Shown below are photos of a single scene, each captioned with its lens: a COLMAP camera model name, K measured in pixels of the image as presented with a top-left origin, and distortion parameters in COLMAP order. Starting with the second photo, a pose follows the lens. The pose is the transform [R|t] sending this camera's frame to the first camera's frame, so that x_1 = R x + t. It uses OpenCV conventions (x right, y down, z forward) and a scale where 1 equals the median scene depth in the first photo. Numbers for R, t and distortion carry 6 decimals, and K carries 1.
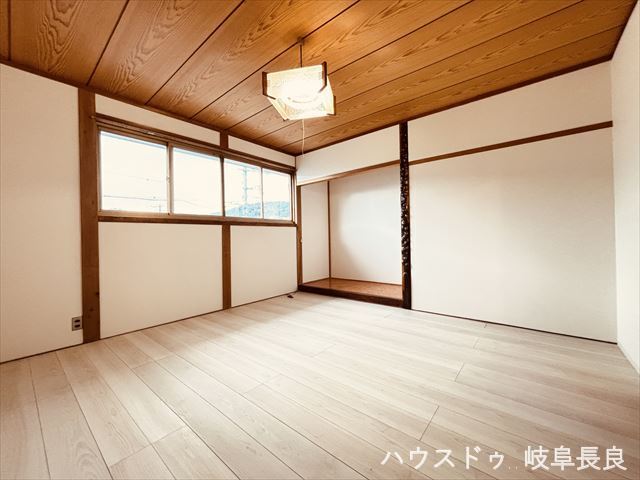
lens RADIAL K [[258.8, 0, 320.3], [0, 258.8, 239.1], [0, 0, 1]] dist [-0.002545, 0.000034]
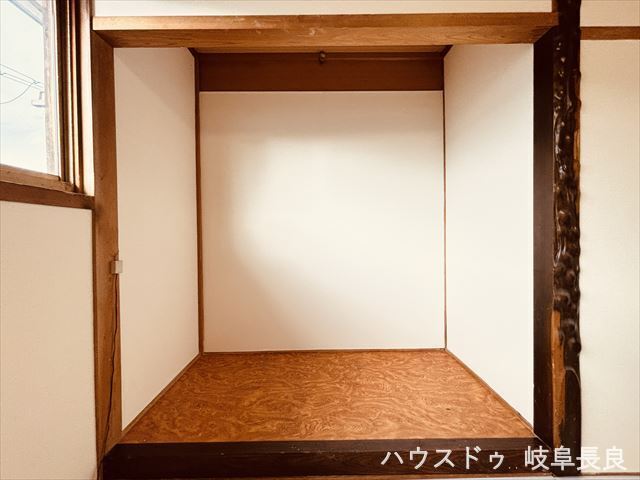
lens RADIAL K [[258.8, 0, 320.9], [0, 258.8, 236.4], [0, 0, 1]] dist [-0.002545, 0.000034]
pose [[0.762681, 0.003836, 0.646764, -0.084656], [-0.002269, 0.999992, -0.003255, -0.023003], [-0.646771, 0.001015, 0.762683, 0.692009]]
